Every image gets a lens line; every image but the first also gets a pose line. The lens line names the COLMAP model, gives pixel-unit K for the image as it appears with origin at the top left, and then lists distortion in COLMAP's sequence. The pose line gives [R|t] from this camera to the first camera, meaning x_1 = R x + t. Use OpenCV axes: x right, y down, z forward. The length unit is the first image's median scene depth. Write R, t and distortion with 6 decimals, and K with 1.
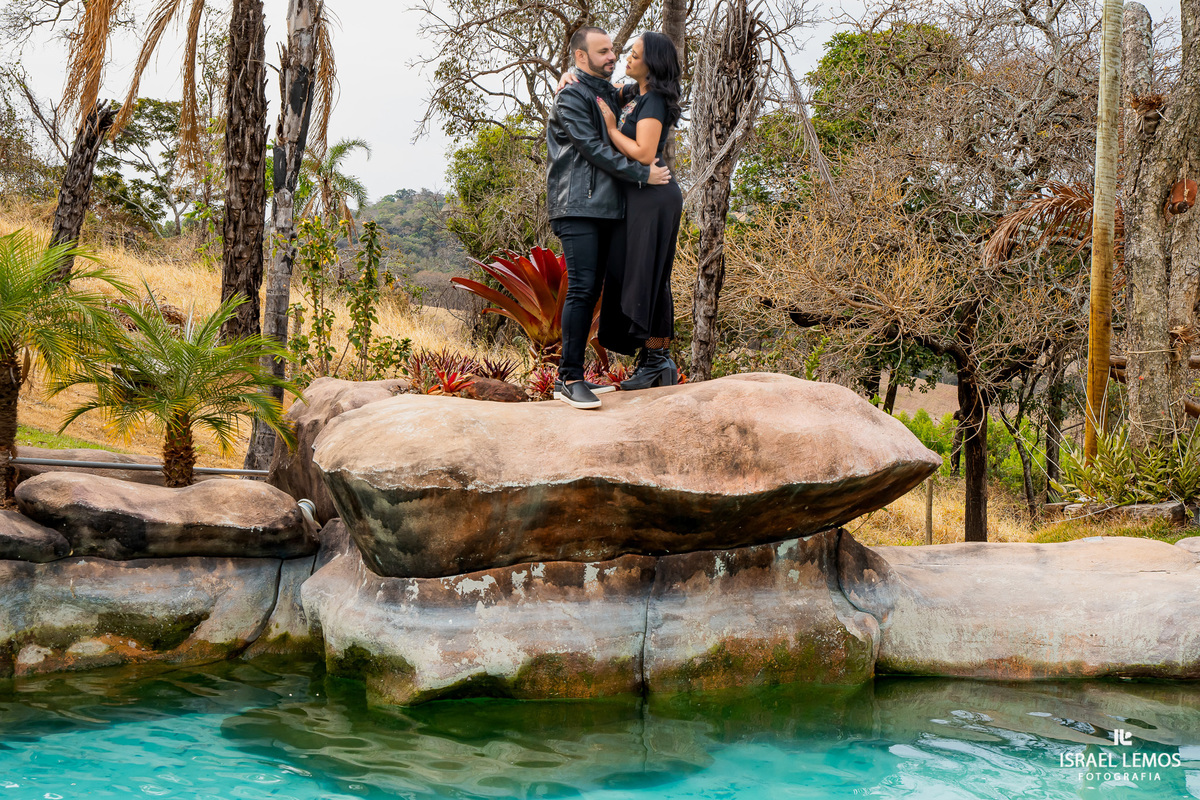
lens RADIAL K [[2194.9, 0, 600.0], [0, 2194.9, 400.0], [0, 0, 1]] dist [0.208194, 0.072601]
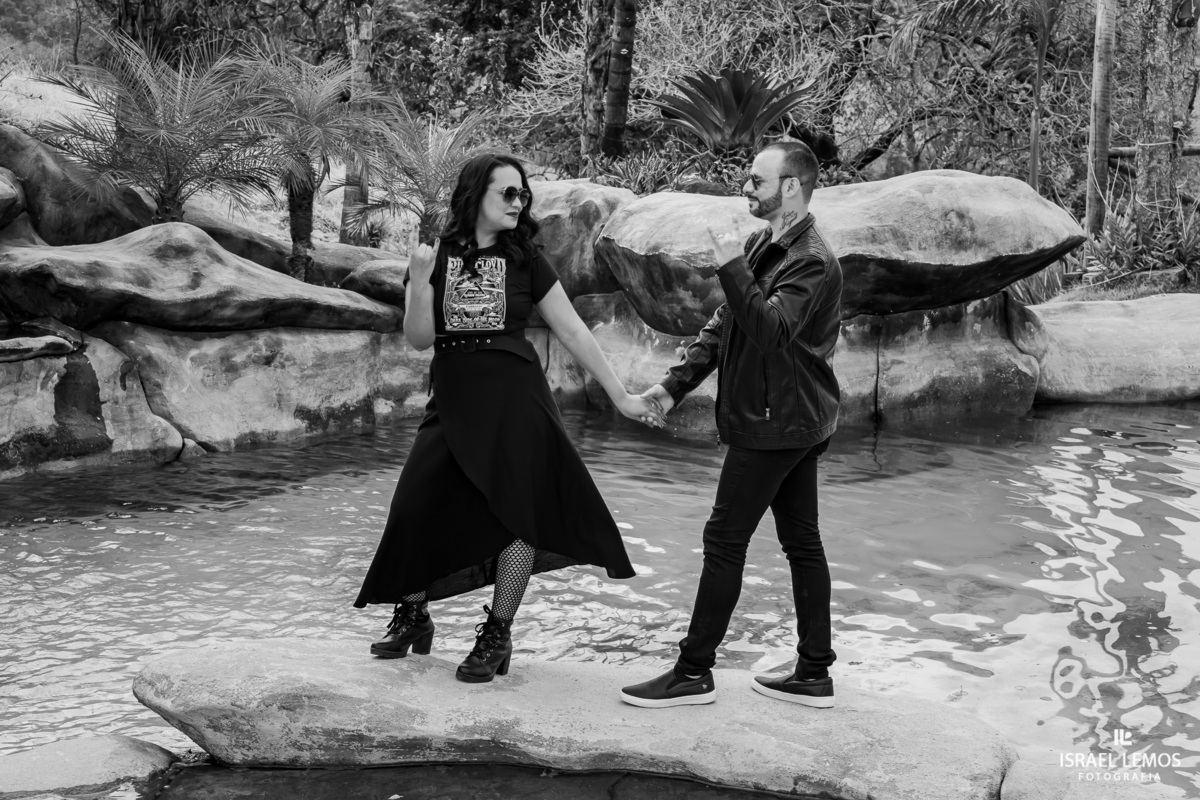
lens RADIAL K [[2559.8, 0, 600.0], [0, 2559.8, 400.0], [0, 0, 1]] dist [0.290437, 0.521423]
pose [[0.982143, -0.030620, 0.185626, -0.406584], [0.015292, 0.996395, 0.083449, -0.007453], [-0.187512, -0.079120, 0.979071, -0.435000]]
